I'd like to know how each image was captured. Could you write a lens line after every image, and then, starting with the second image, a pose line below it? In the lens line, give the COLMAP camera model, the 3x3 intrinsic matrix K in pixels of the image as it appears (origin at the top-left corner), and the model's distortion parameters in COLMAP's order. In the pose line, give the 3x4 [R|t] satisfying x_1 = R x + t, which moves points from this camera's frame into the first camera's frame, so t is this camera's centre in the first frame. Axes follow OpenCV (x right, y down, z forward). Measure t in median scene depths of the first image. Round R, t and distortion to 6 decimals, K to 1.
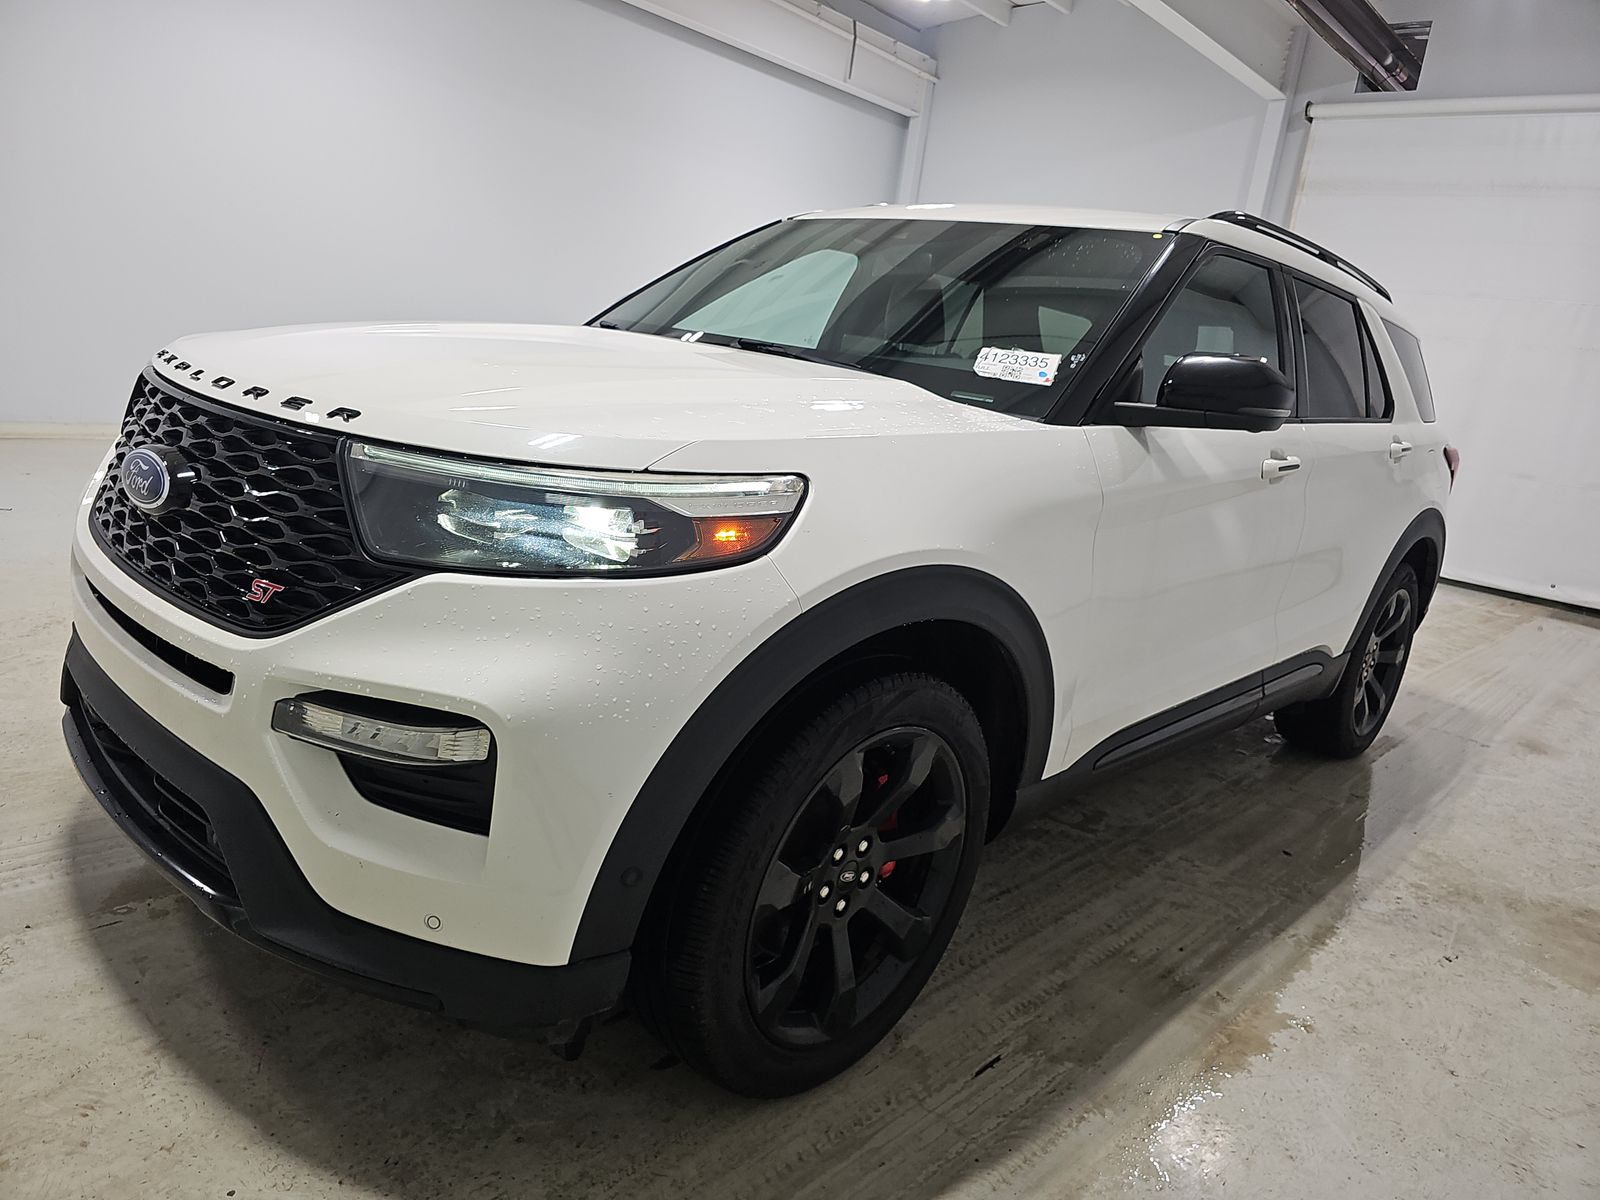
lens RADIAL K [[1056.8, 0, 795.1], [0, 1056.8, 605.1], [0, 0, 1]] dist [0.030684, -0.027420]
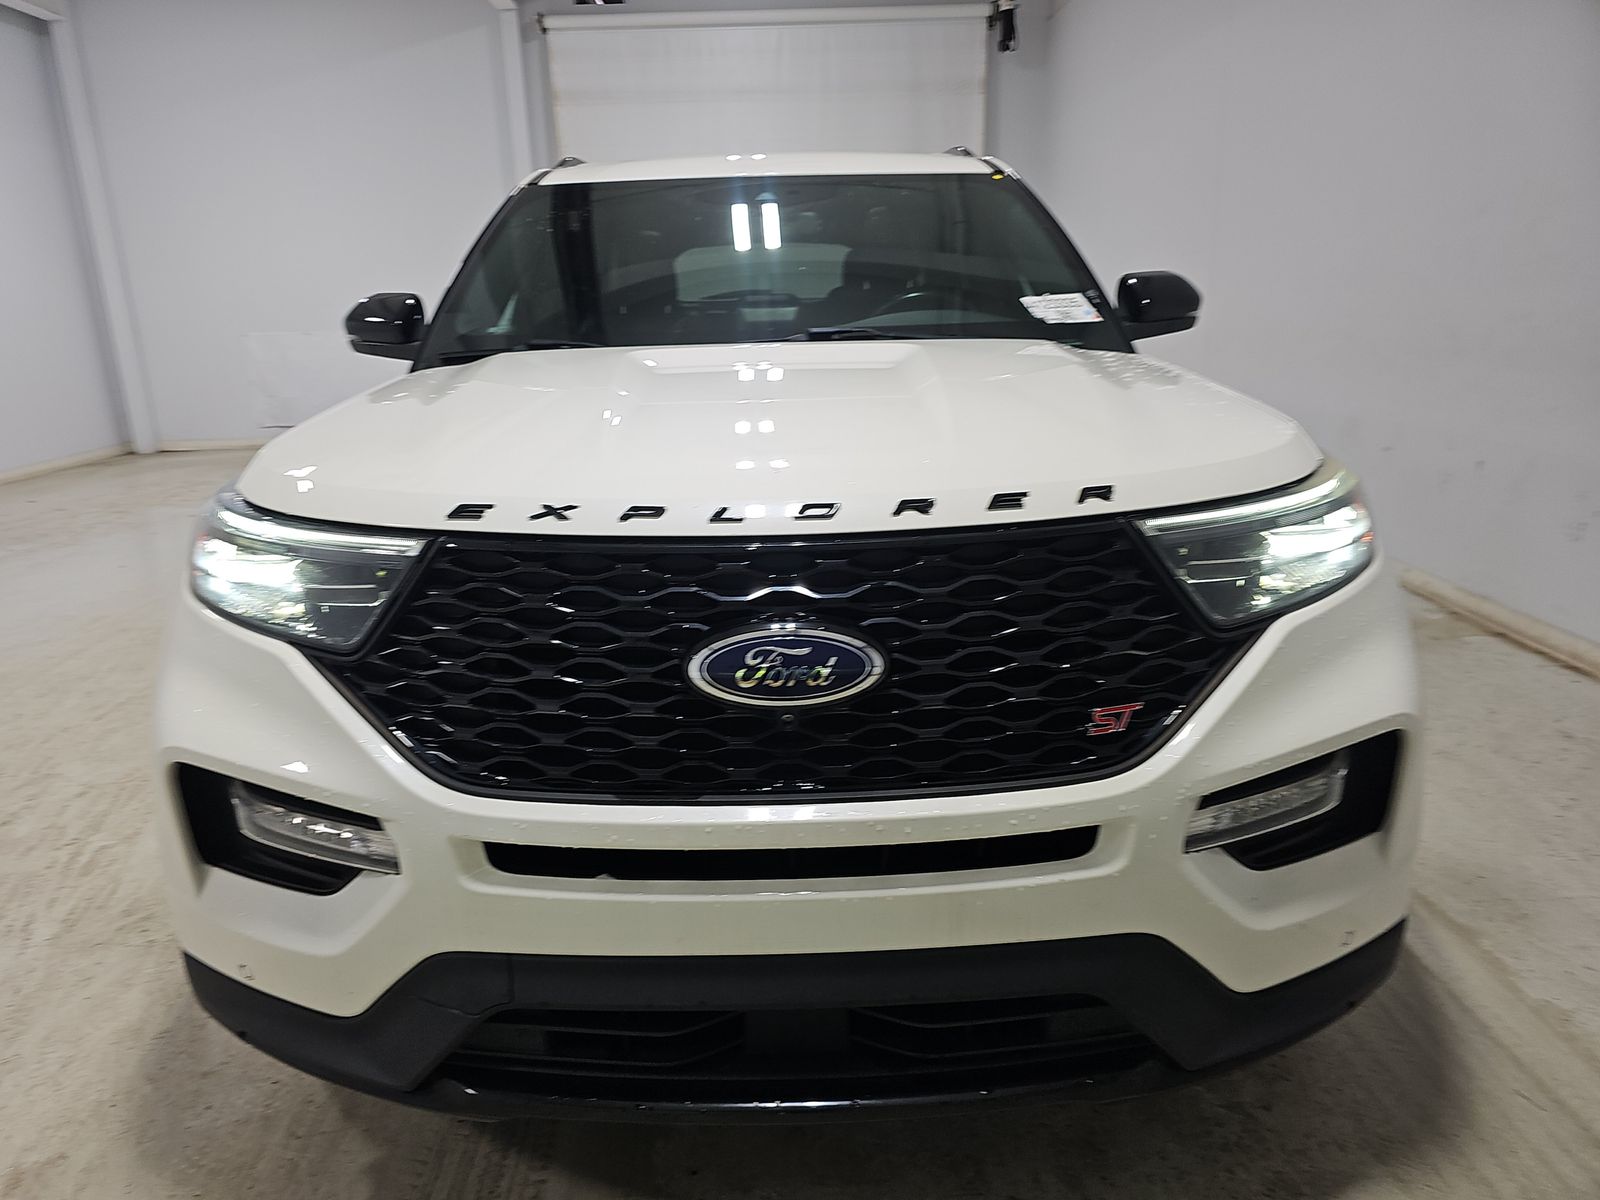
lens RADIAL K [[1056.8, 0, 790.7], [0, 1056.8, 623.3], [0, 0, 1]] dist [0.030684, -0.027420]
pose [[0.701350, -0.348268, 0.621947, -1.063247], [0.288793, 0.936532, 0.198762, -0.294179], [-0.651696, 0.040212, 0.757414, 0.473202]]
